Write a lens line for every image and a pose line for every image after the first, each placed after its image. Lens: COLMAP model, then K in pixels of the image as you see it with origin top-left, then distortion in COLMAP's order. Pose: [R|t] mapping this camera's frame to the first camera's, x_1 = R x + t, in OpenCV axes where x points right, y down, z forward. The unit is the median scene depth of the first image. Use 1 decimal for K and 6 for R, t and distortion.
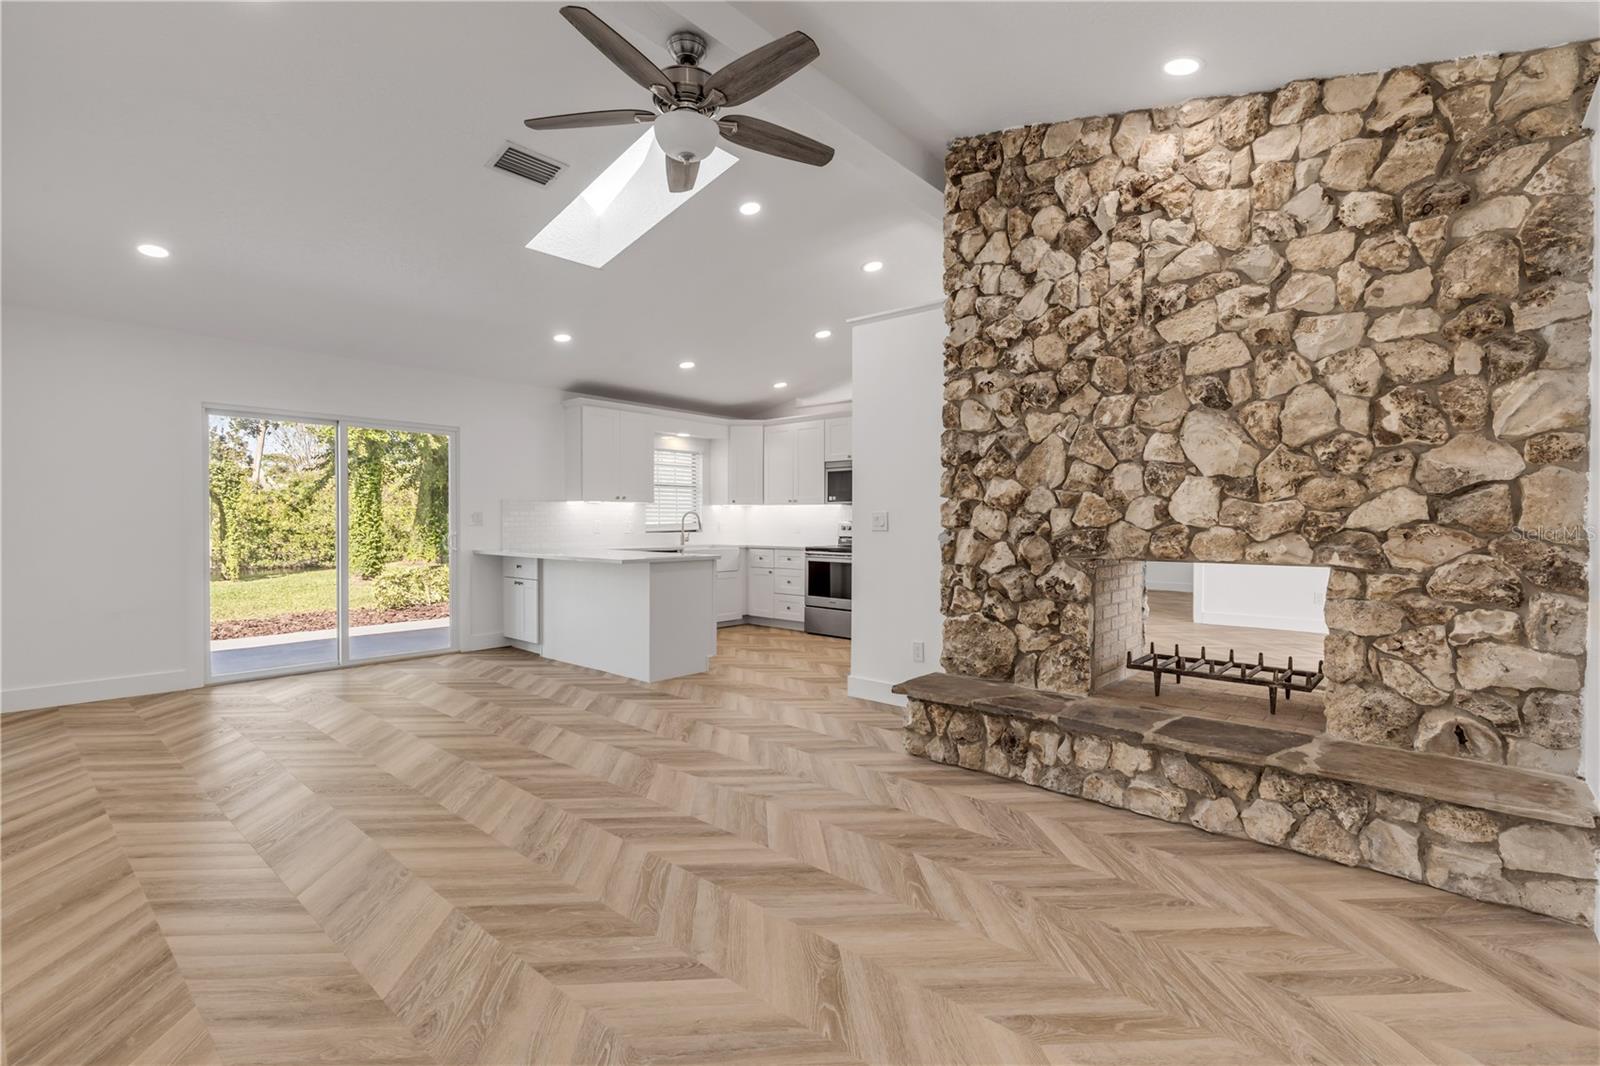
lens RADIAL K [[717.6, 0, 801.6], [0, 717.6, 533.2], [0, 0, 1]] dist [0.007256, -0.002441]
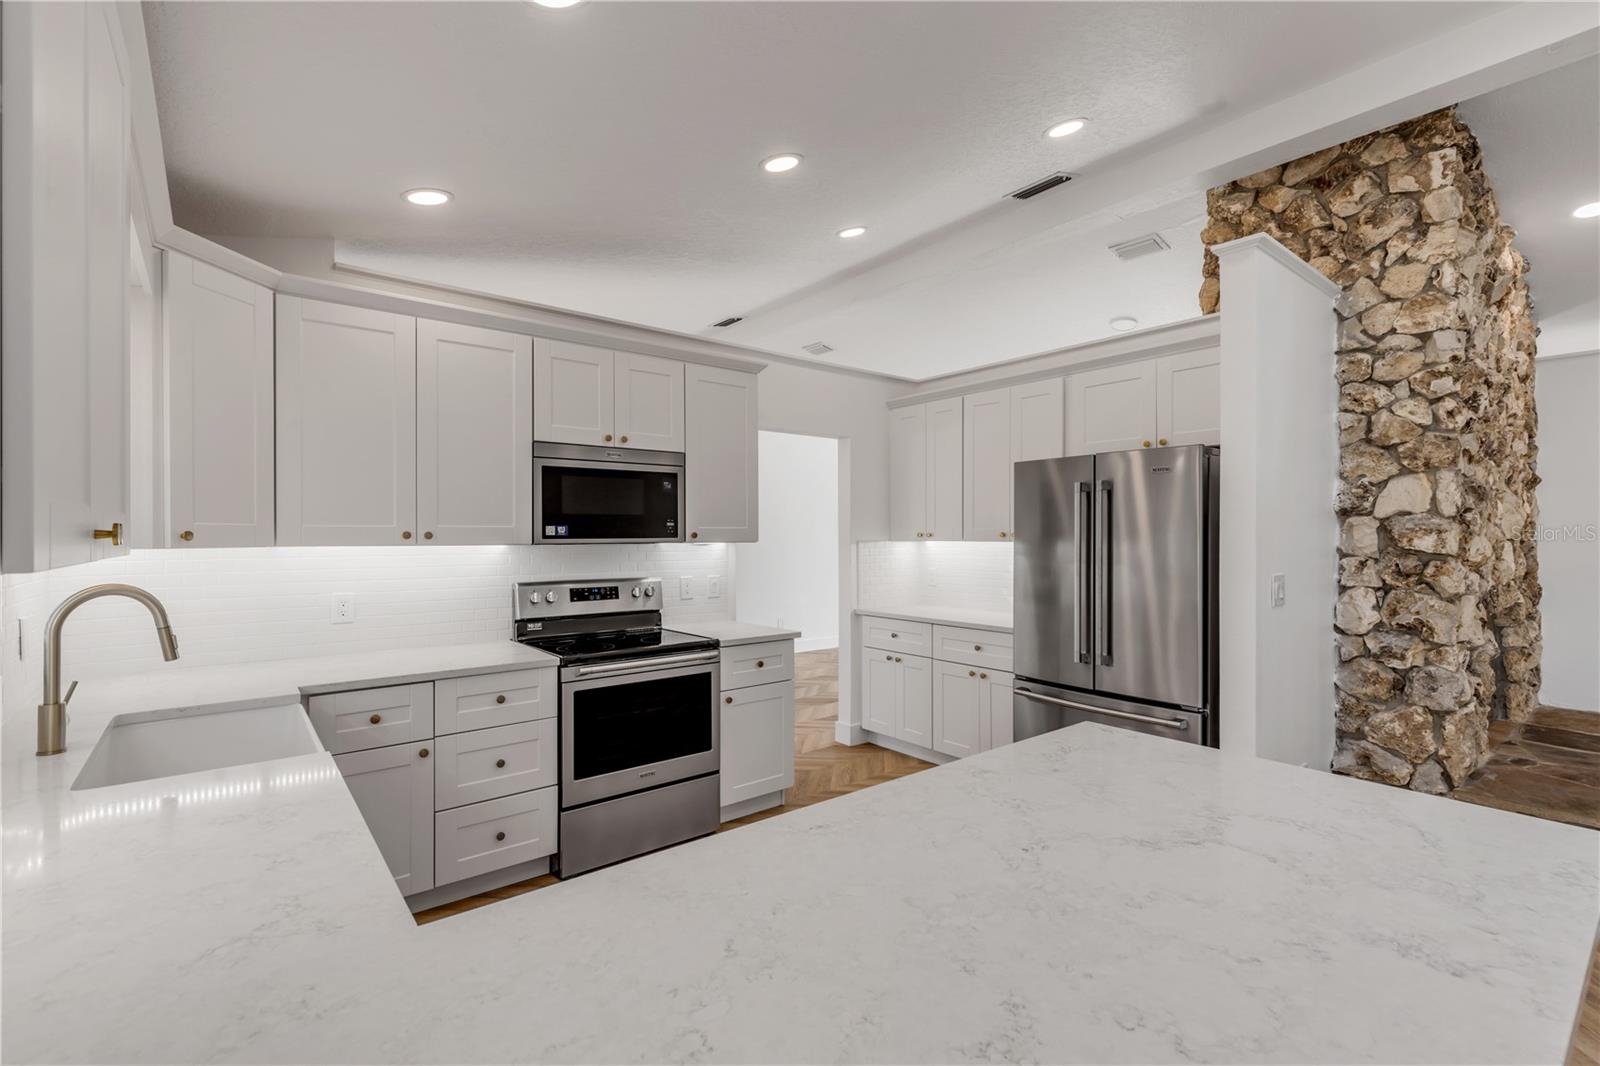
lens RADIAL K [[717.6, 0, 798.2], [0, 717.6, 531.8], [0, 0, 1]] dist [0.007256, -0.002441]
pose [[0.182553, 0.000107, 0.983196, -0.793318], [0.018545, 0.999822, -0.003553, -0.100180], [-0.983021, 0.018882, 0.182518, 1.803350]]
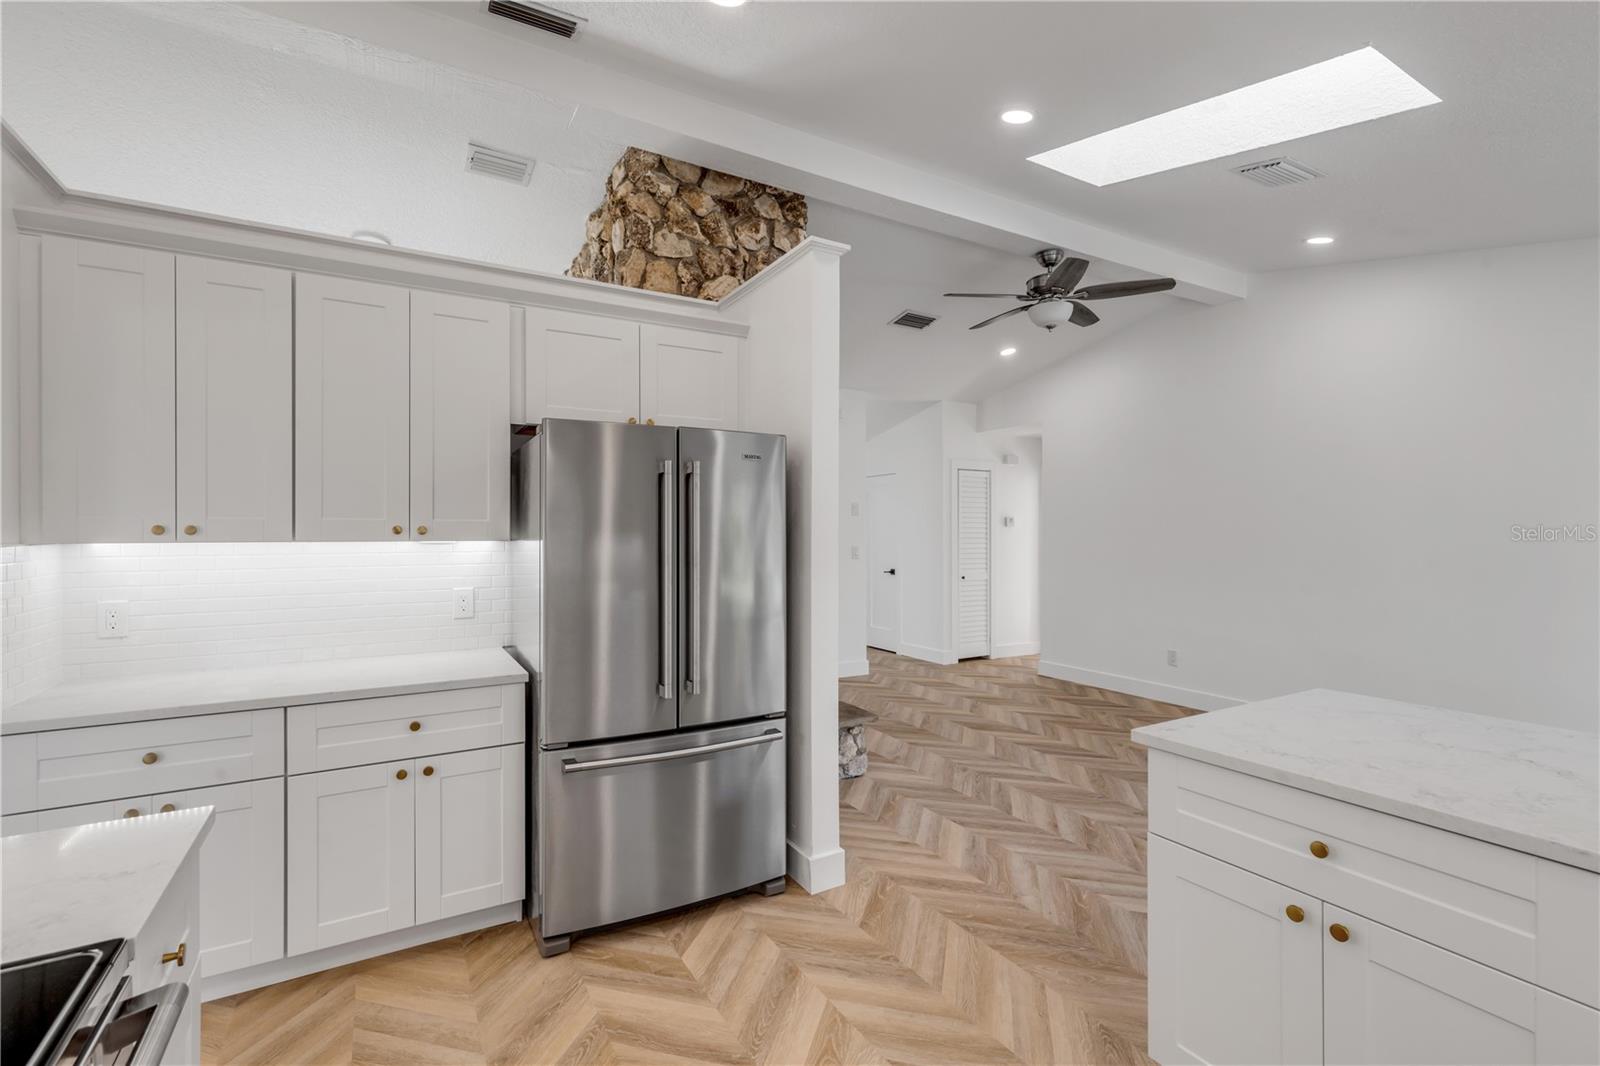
lens RADIAL K [[717.6, 0, 797.3], [0, 717.6, 531.8], [0, 0, 1]] dist [0.007256, -0.002441]
pose [[-0.945430, -0.004750, 0.325790, -0.130260], [0.001675, 0.999810, 0.019439, -0.105588], [-0.325820, 0.018924, -0.945242, 2.266644]]
